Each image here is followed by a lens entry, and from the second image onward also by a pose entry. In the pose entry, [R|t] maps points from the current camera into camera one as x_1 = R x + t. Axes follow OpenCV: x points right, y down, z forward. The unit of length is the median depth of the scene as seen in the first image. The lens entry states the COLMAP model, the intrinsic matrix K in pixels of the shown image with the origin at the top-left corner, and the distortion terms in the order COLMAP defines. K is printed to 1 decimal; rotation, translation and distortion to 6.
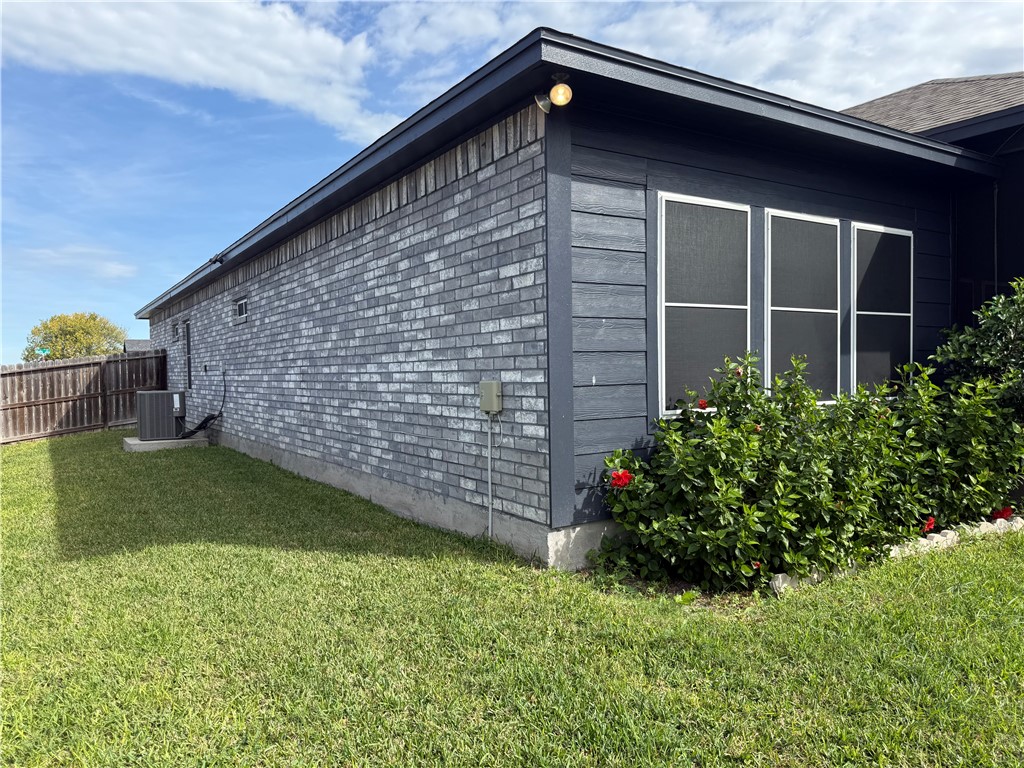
lens RADIAL K [[713.5, 0, 516.9], [0, 713.5, 403.6], [0, 0, 1]] dist [0.089074, -0.111848]
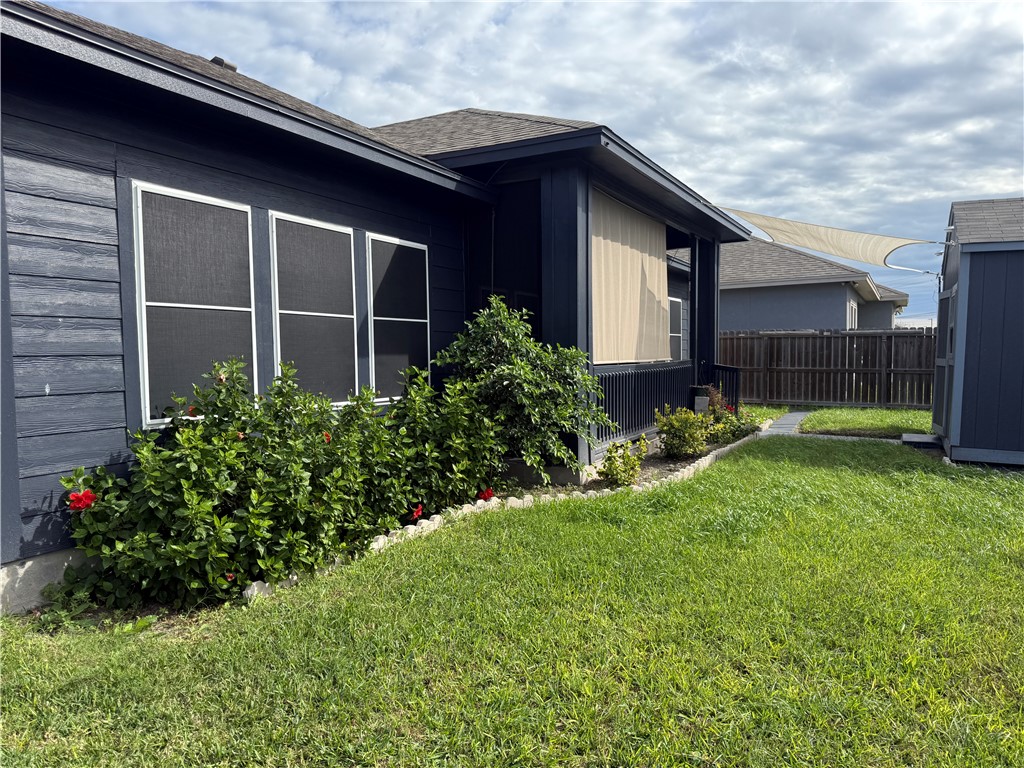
lens RADIAL K [[713.5, 0, 516.9], [0, 713.5, 403.6], [0, 0, 1]] dist [0.089074, -0.111848]
pose [[0.880473, -0.030364, 0.473124, 0.187482], [0.024275, 0.999525, 0.018972, -0.017665], [-0.473475, -0.005219, 0.880792, -0.042249]]
